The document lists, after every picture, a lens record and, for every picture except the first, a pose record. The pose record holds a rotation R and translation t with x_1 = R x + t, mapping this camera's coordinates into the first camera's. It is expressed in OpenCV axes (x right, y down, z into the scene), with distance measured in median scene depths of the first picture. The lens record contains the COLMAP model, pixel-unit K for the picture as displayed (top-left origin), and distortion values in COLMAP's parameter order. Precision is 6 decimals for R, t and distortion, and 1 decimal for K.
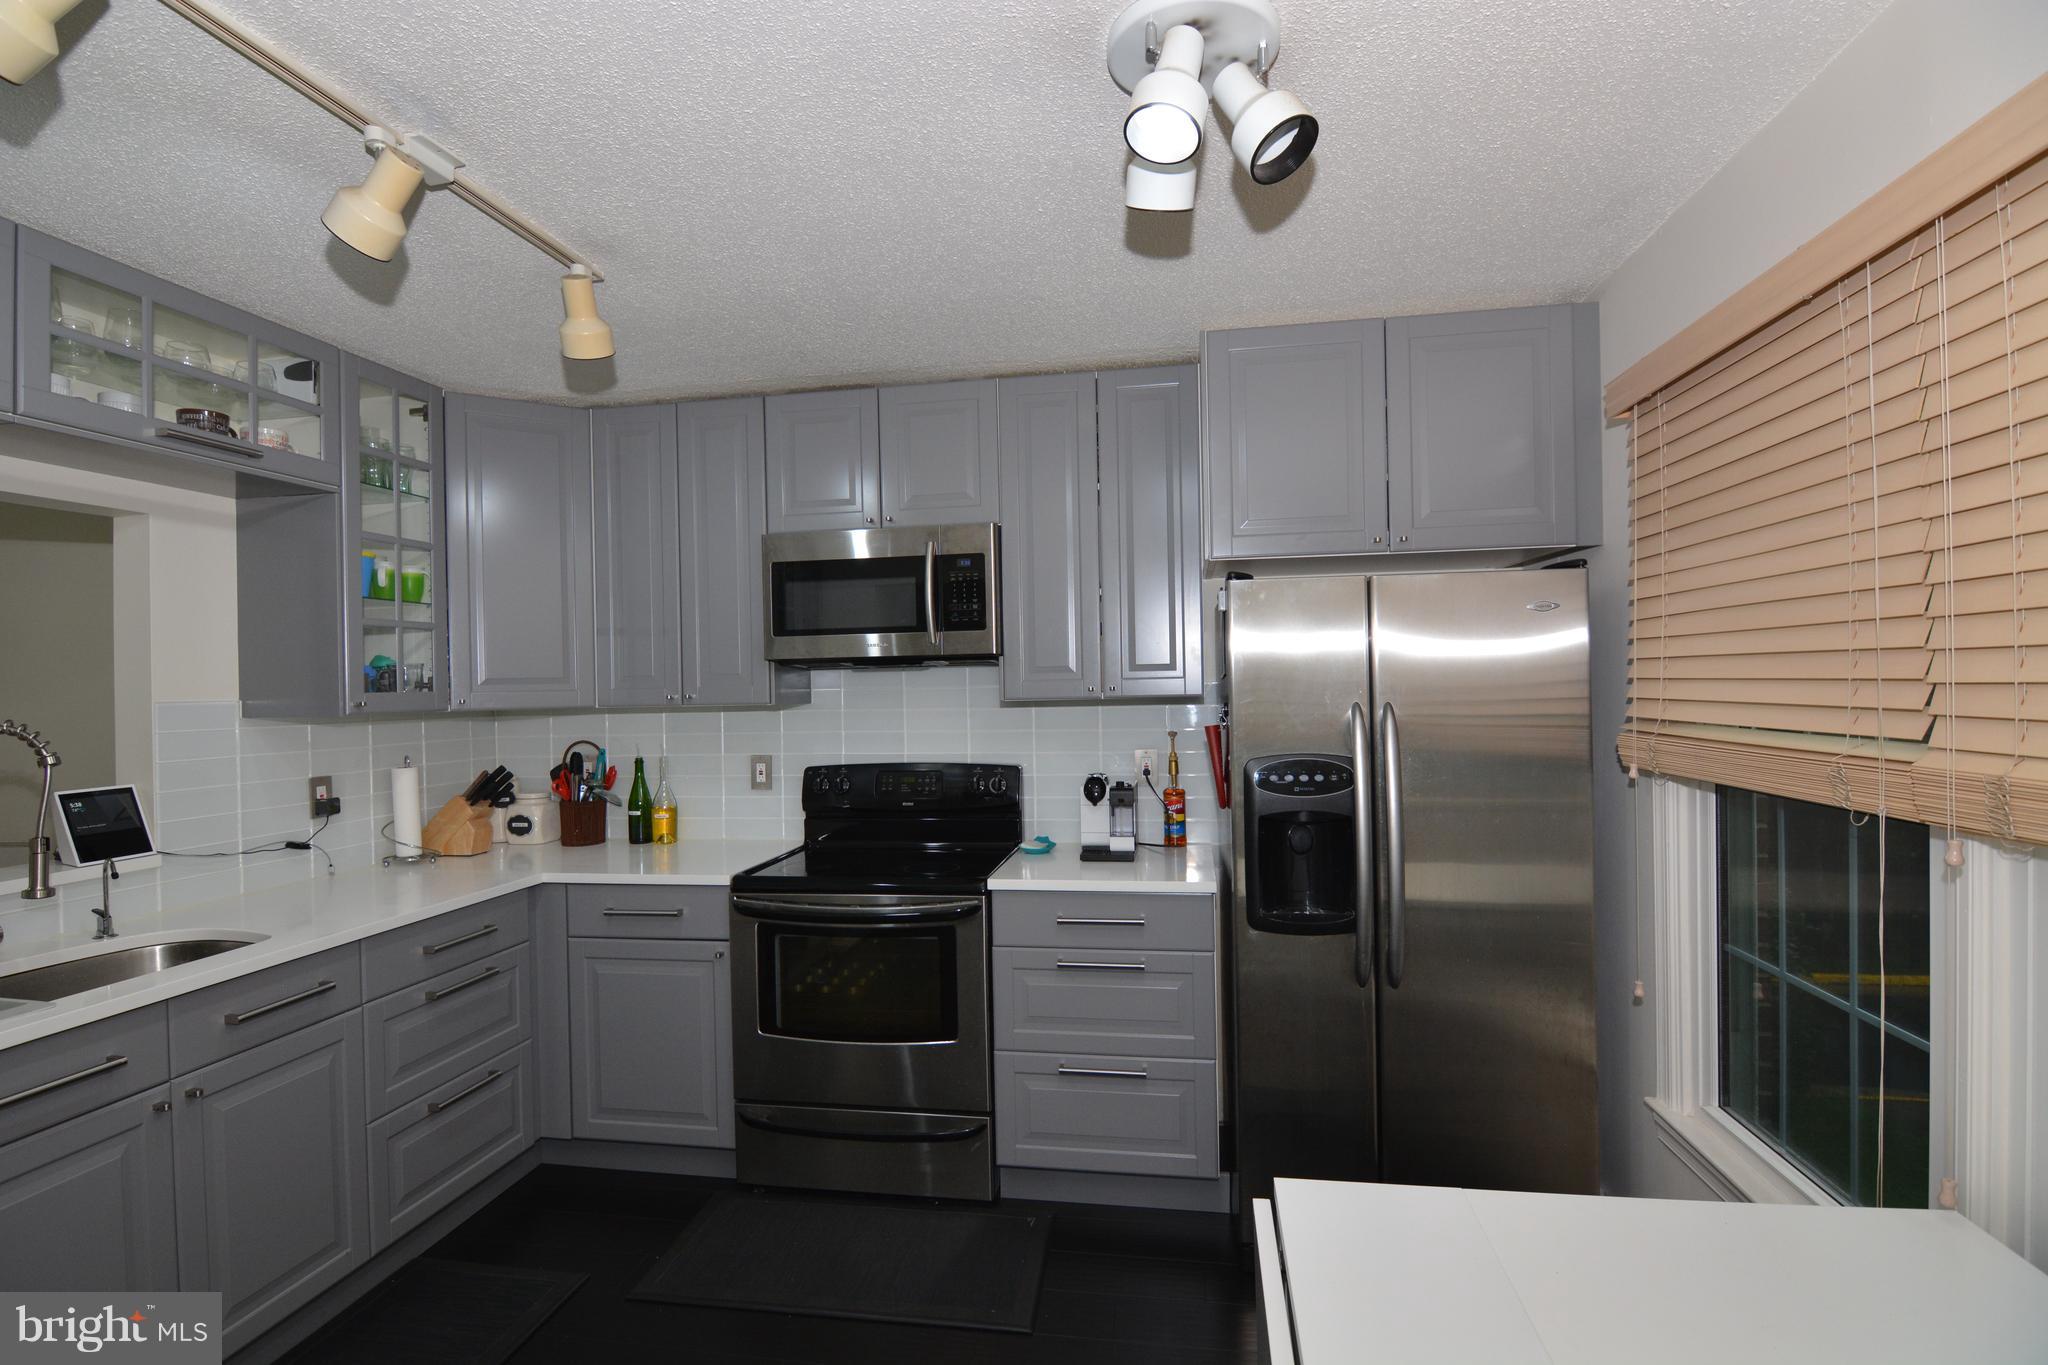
lens RADIAL K [[986.6, 0, 1016.4], [0, 986.6, 687.0], [0, 0, 1]] dist [-0.001787, -0.015649]
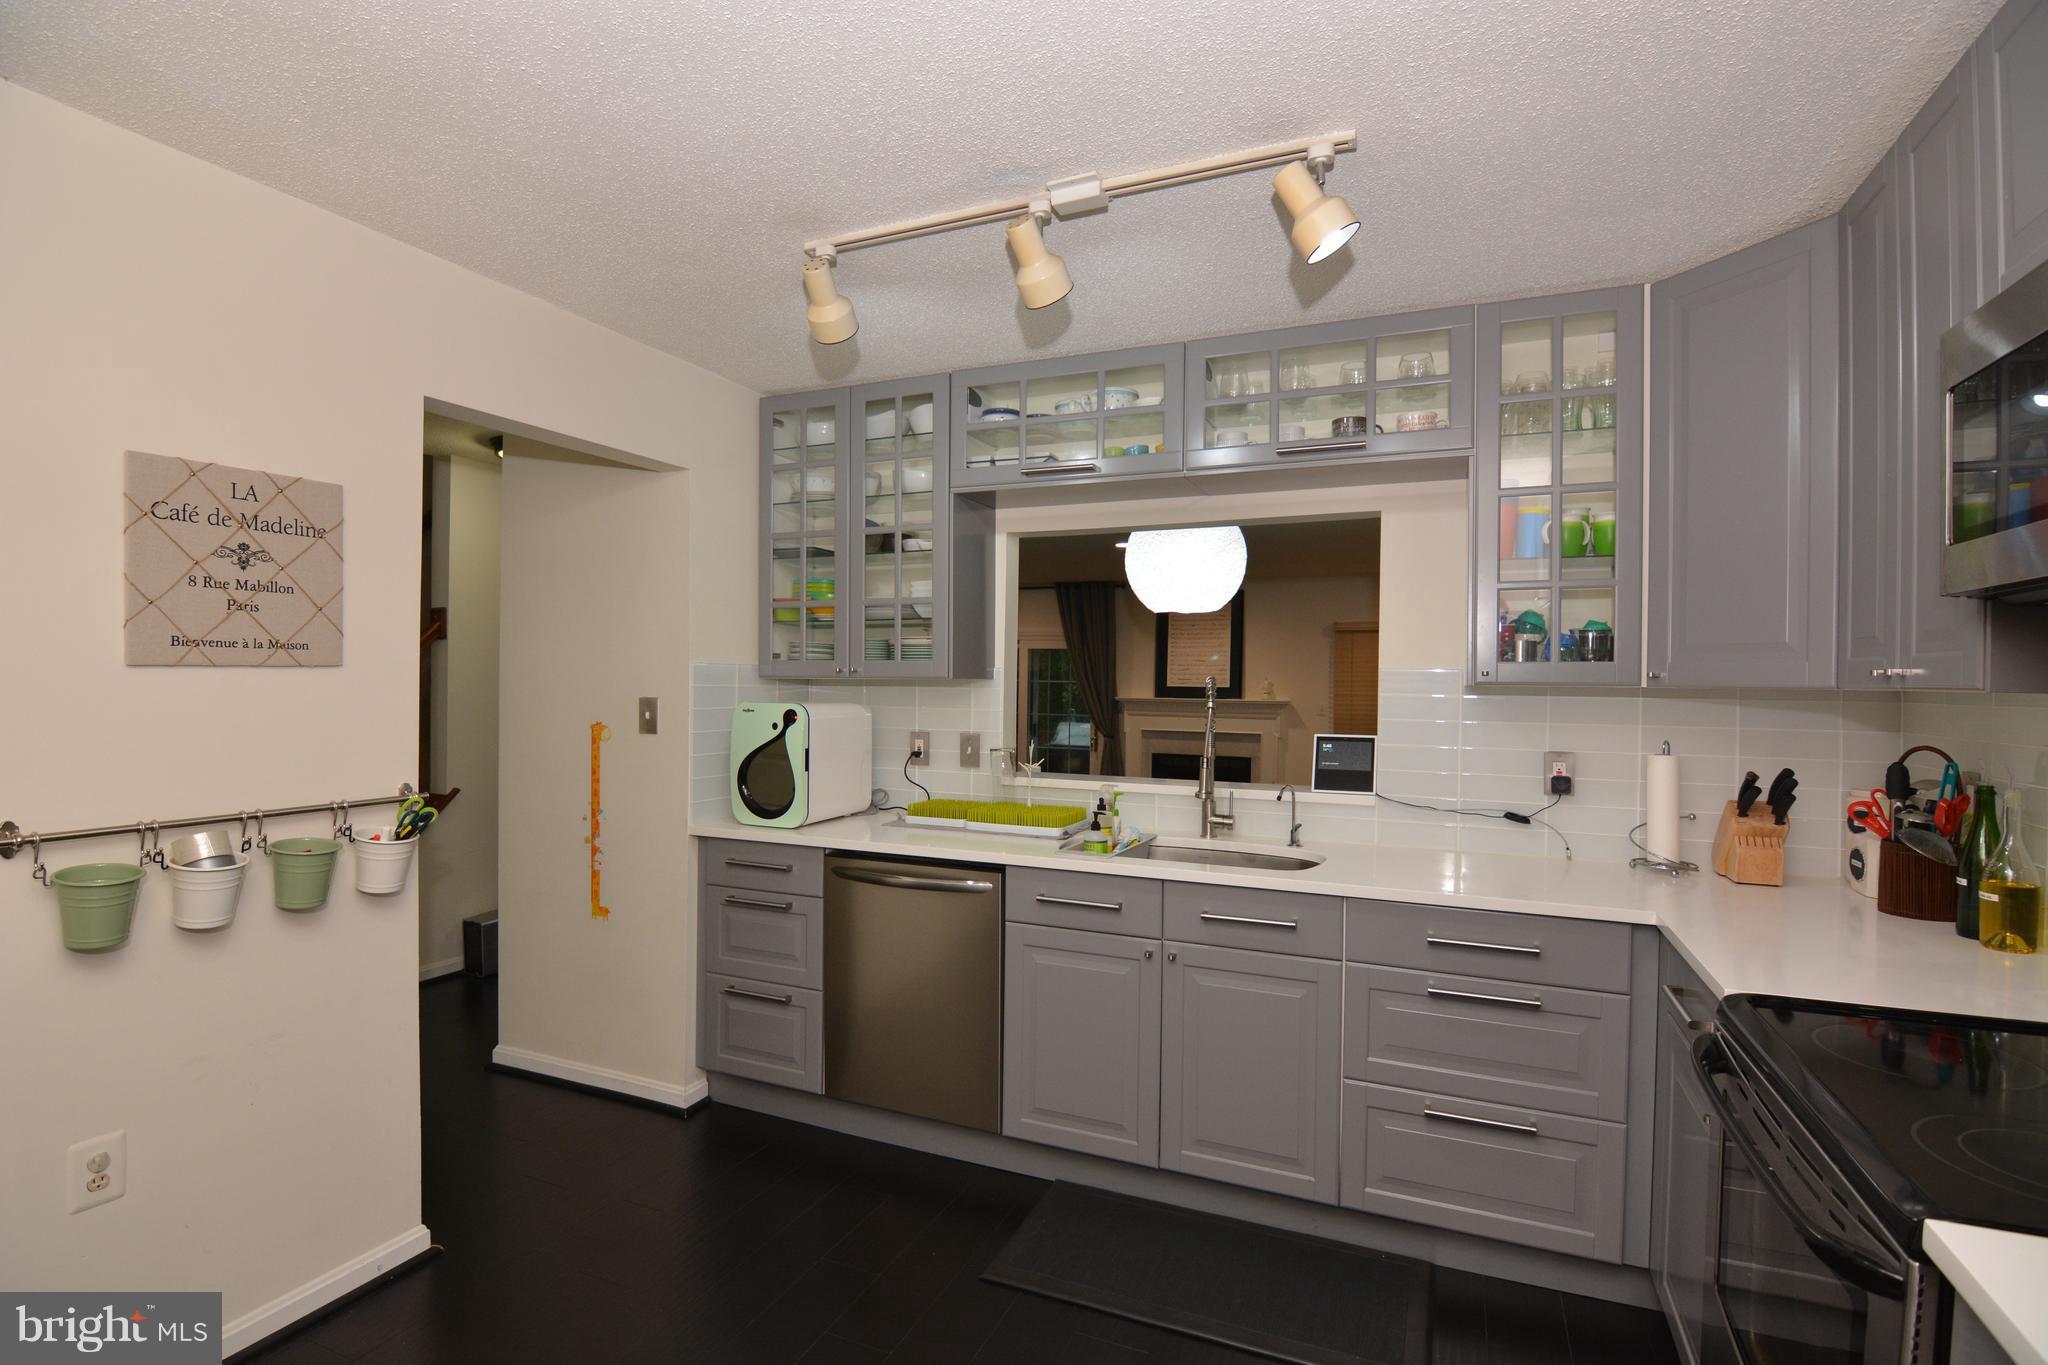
lens RADIAL K [[986.6, 0, 1016.4], [0, 986.6, 687.0], [0, 0, 1]] dist [-0.001787, -0.015649]
pose [[-0.241061, 0.024602, -0.970198, 0.335769], [-0.009038, 0.999578, 0.027592, 0.007572], [0.970468, 0.015420, -0.240737, 0.730263]]
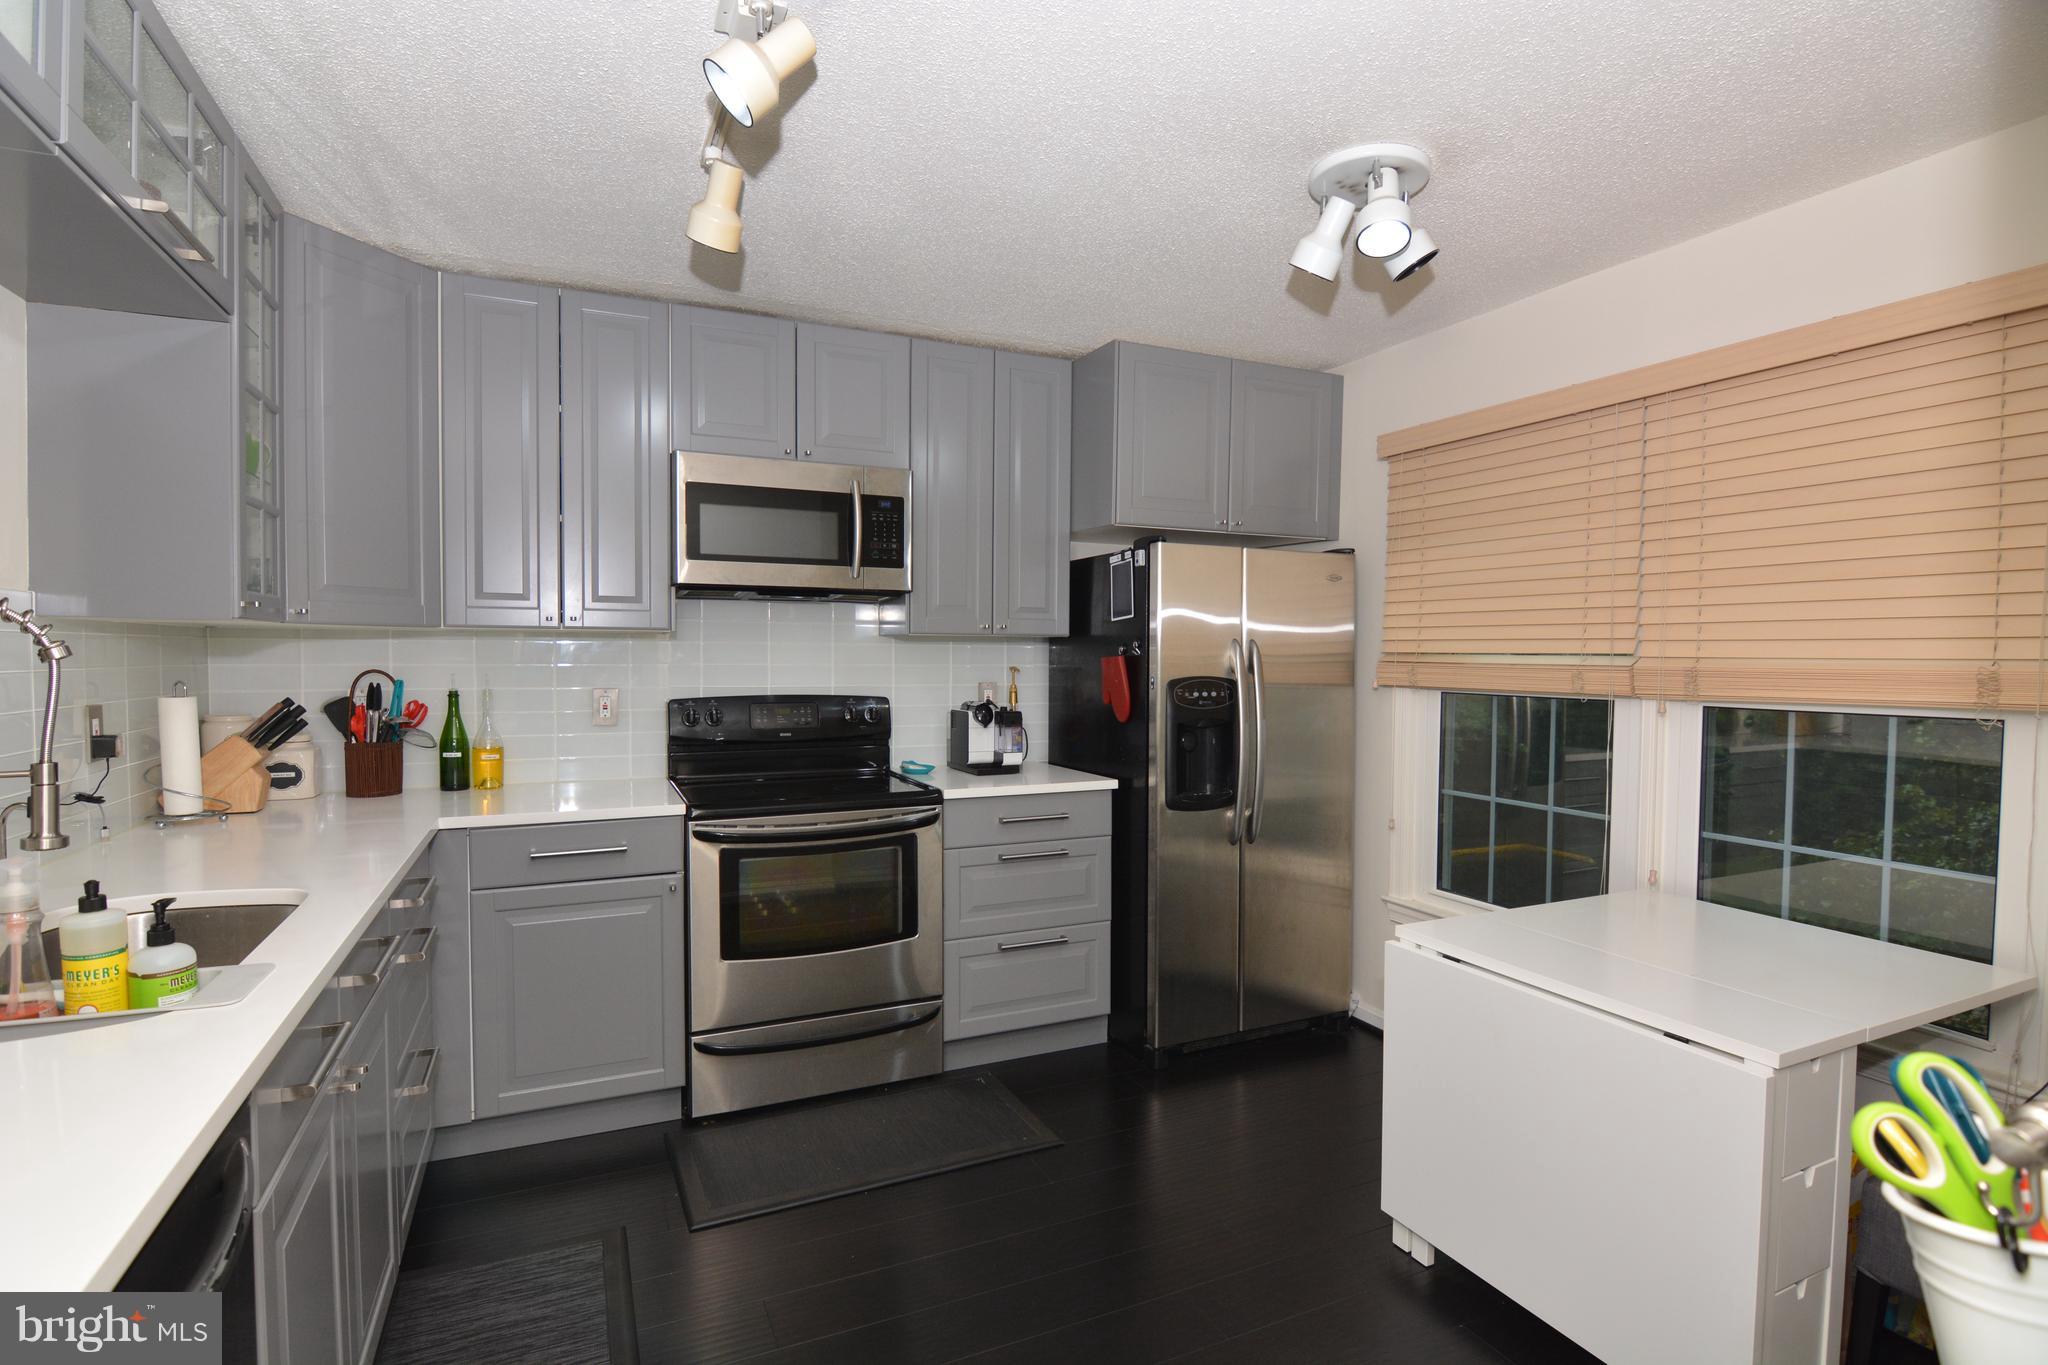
lens RADIAL K [[986.6, 0, 1016.4], [0, 986.6, 687.0], [0, 0, 1]] dist [-0.001787, -0.015649]
pose [[0.827701, 0.005220, 0.561145, -0.556060], [-0.021432, 0.999521, 0.022314, 0.047665], [-0.560760, -0.030496, 0.827417, 0.025761]]
